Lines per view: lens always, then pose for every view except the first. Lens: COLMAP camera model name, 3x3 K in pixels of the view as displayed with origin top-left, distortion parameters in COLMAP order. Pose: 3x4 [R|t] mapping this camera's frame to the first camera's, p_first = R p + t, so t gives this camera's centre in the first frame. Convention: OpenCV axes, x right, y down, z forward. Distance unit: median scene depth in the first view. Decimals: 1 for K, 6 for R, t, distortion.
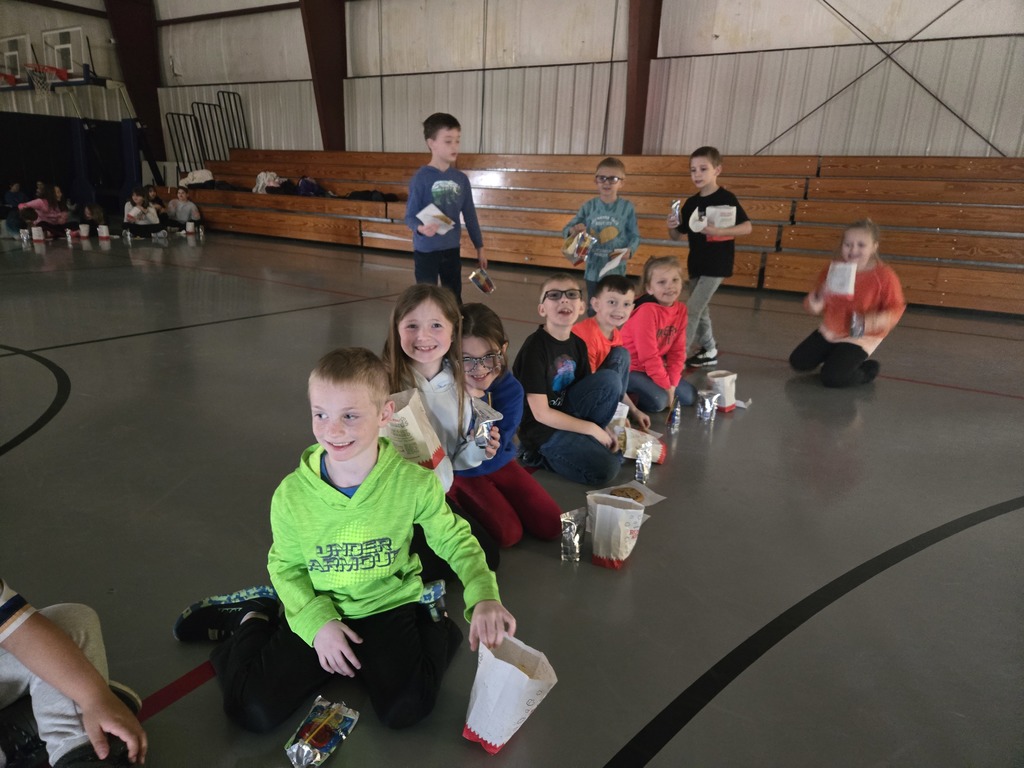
lens RADIAL K [[689.2, 0, 510.2], [0, 689.2, 400.3], [0, 0, 1]] dist [0.059322, -0.038400]
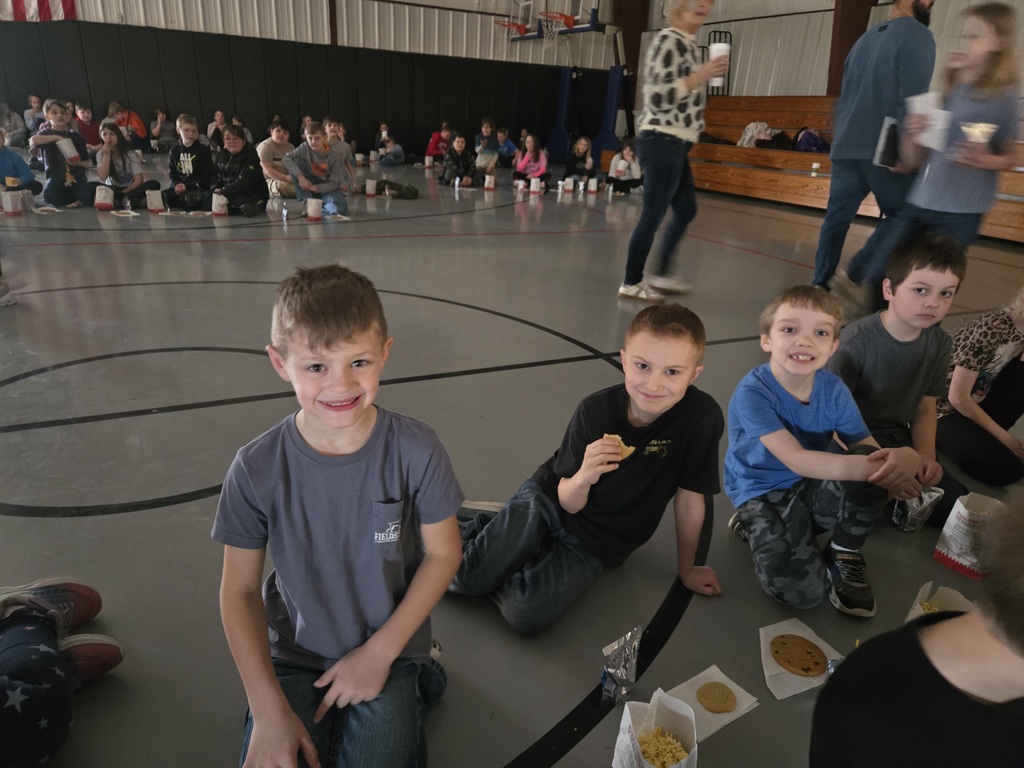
lens RADIAL K [[712.1, 0, 517.2], [0, 712.1, 384.0], [0, 0, 1]] dist [0.093381, -0.073944]
pose [[0.858883, 0.193606, -0.474170, -0.117688], [-0.177986, 0.980927, 0.078124, -0.025540], [0.480251, 0.017296, 0.876960, 0.072504]]
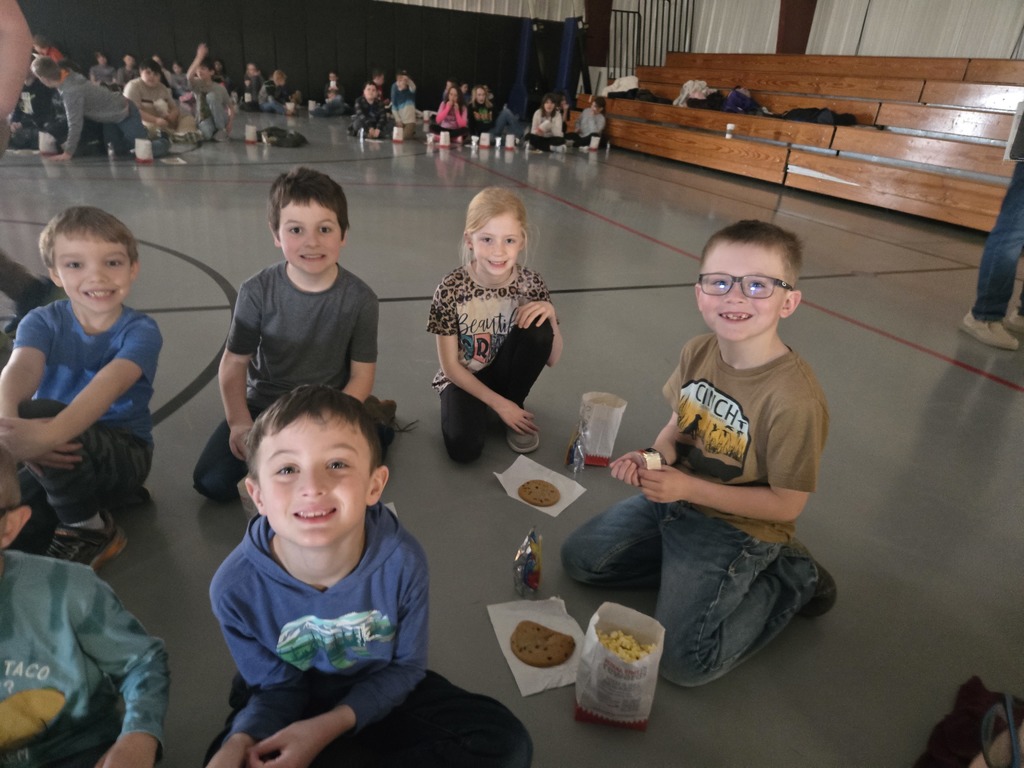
lens RADIAL K [[712.1, 0, 517.2], [0, 712.1, 384.0], [0, 0, 1]] dist [0.093381, -0.073944]
pose [[0.833305, 0.248351, -0.493887, -0.014054], [-0.212070, 0.968666, 0.129281, -0.047443], [0.510519, -0.002992, 0.859861, 0.161021]]
